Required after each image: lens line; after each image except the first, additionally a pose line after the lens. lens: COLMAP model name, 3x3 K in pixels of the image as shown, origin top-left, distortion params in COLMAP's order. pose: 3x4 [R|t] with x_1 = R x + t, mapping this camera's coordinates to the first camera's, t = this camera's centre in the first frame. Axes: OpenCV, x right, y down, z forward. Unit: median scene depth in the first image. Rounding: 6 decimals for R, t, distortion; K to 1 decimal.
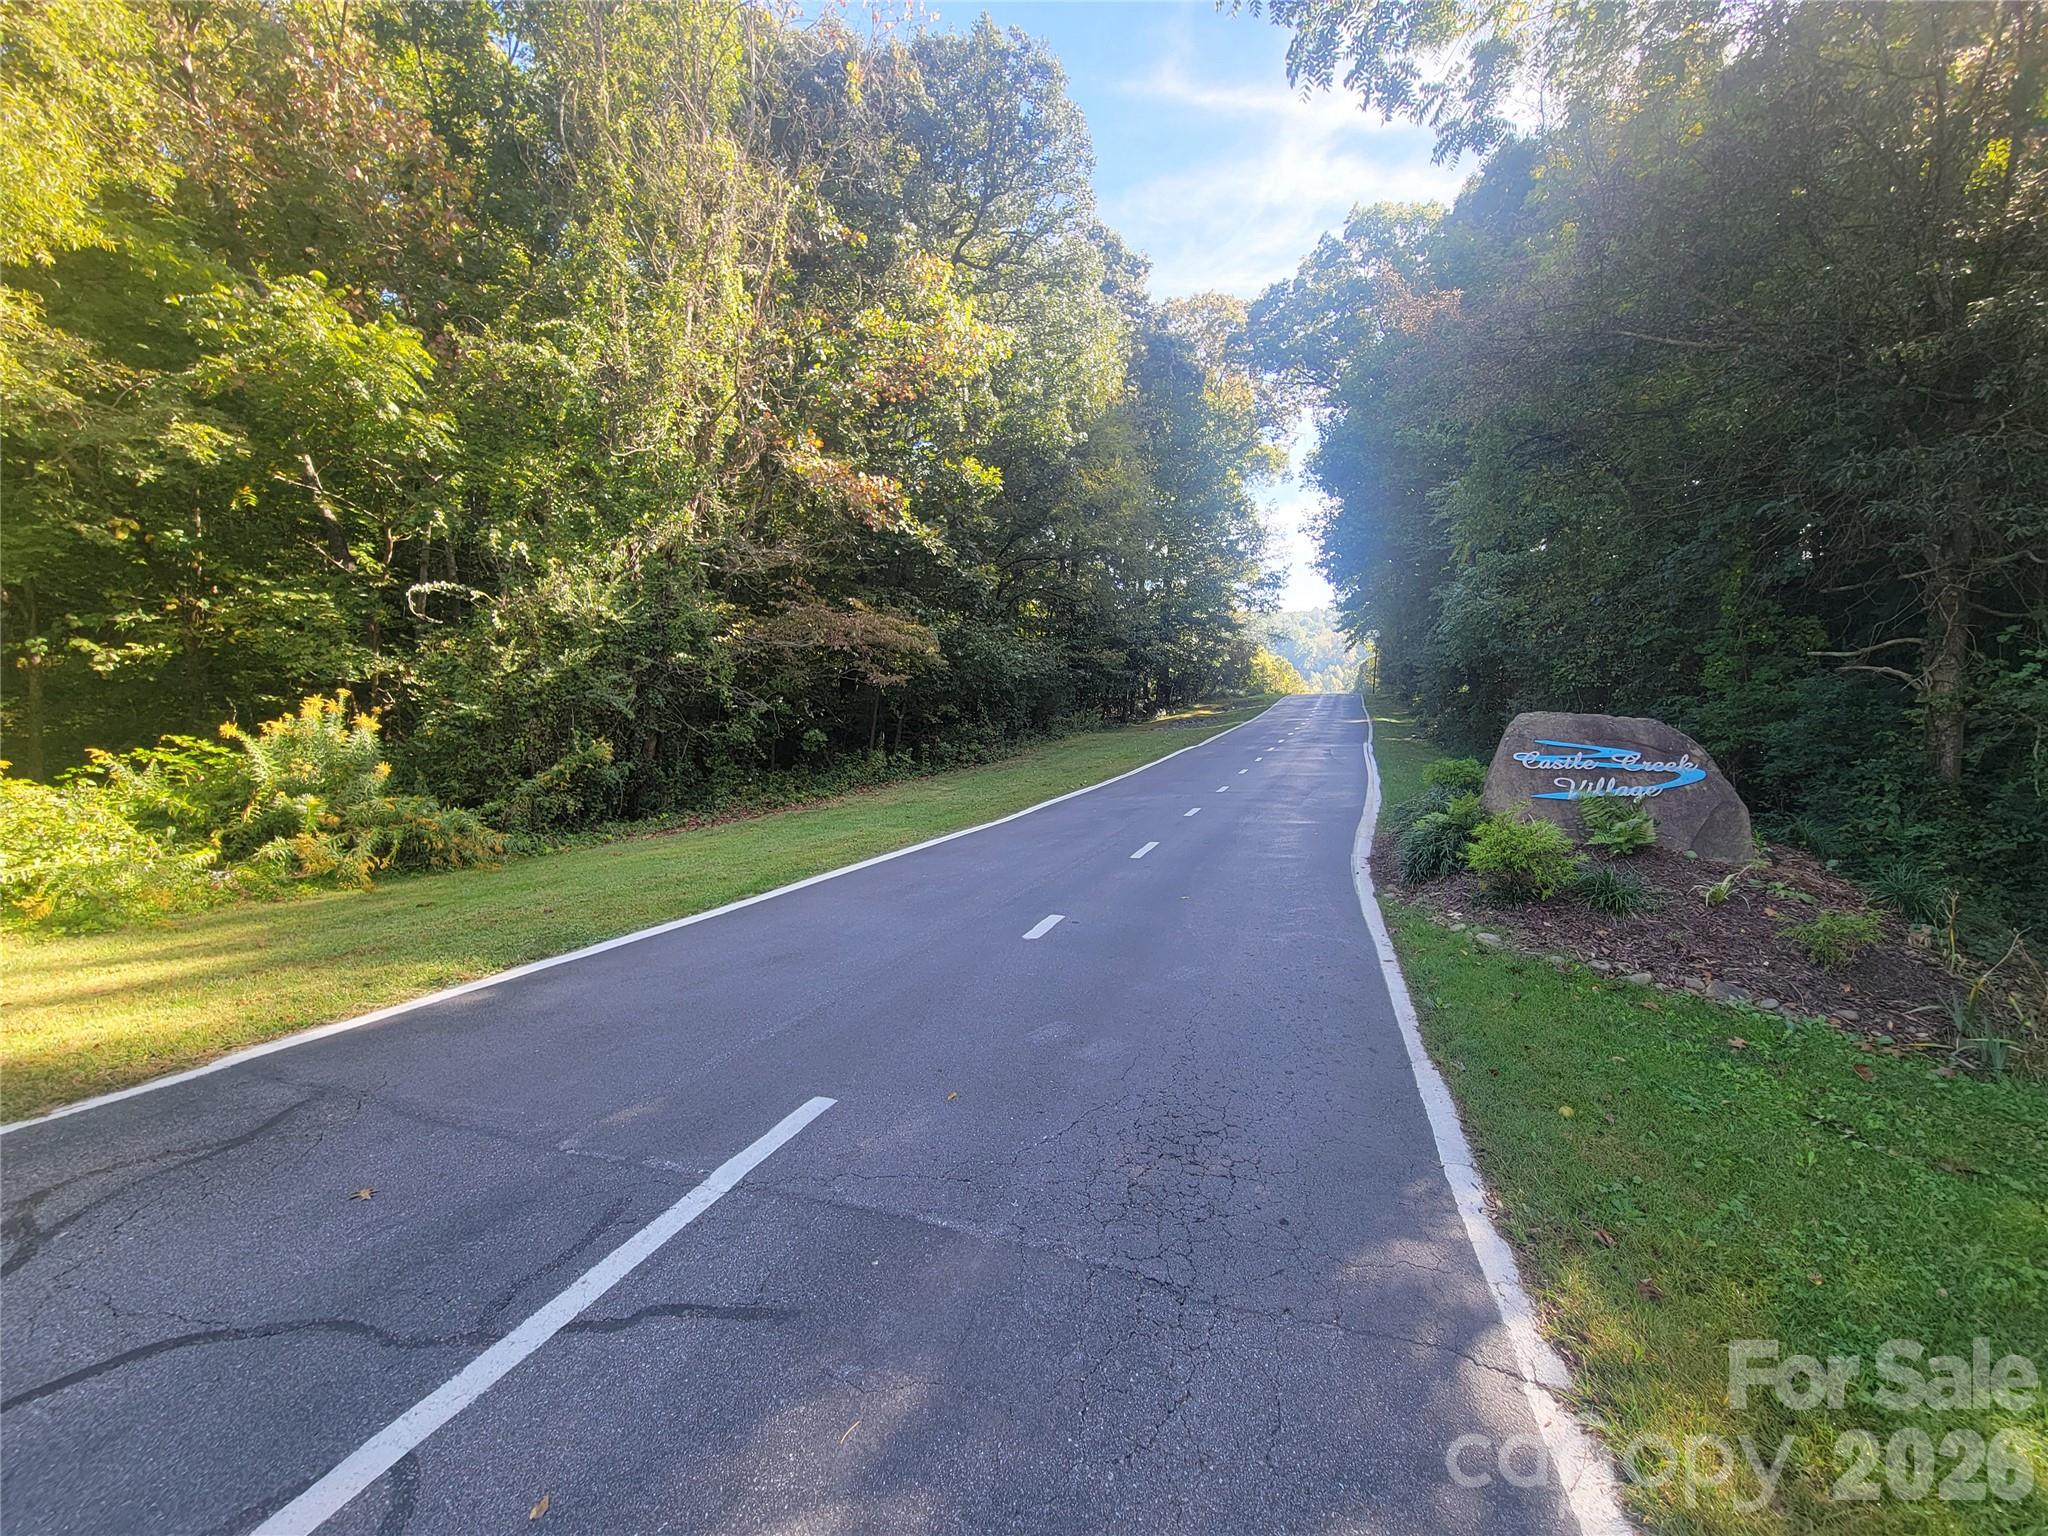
lens RADIAL K [[833.9, 0, 1015.5], [0, 833.9, 761.1], [0, 0, 1]] dist [0.001687, -0.000855]
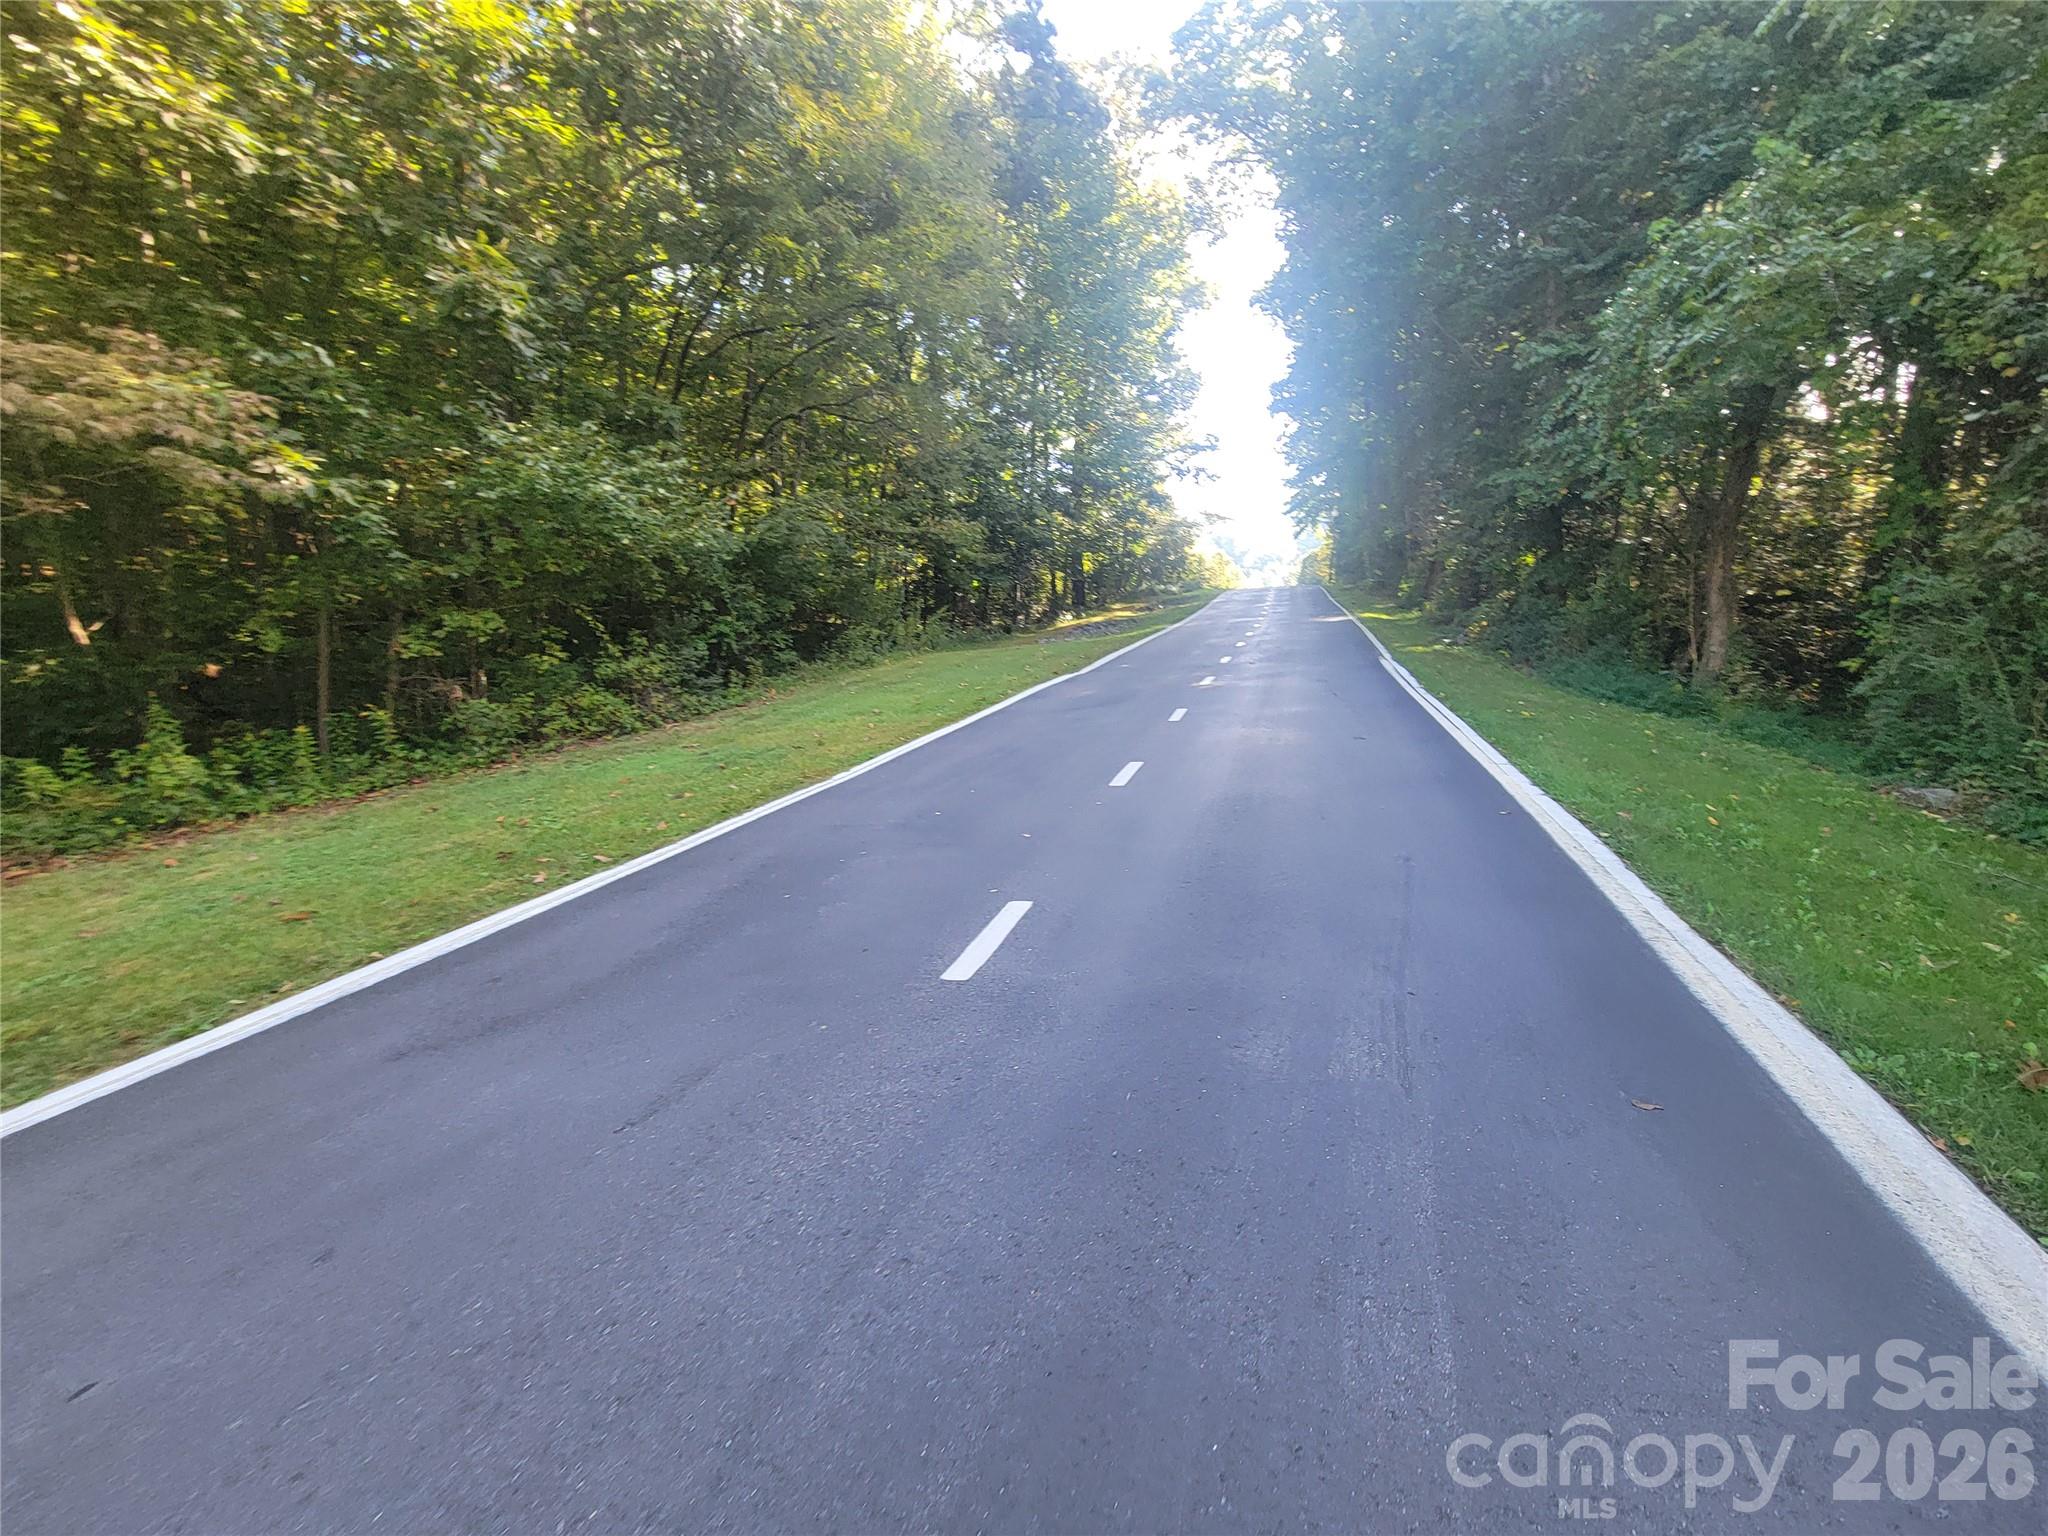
lens RADIAL K [[833.9, 0, 1018.1], [0, 833.9, 772.0], [0, 0, 1]] dist [0.001687, -0.000855]
pose [[0.996765, -0.045518, 0.066244, 0.069208], [0.037233, 0.991915, 0.121318, -0.011017], [-0.071231, -0.118459, 0.990401, 0.221928]]
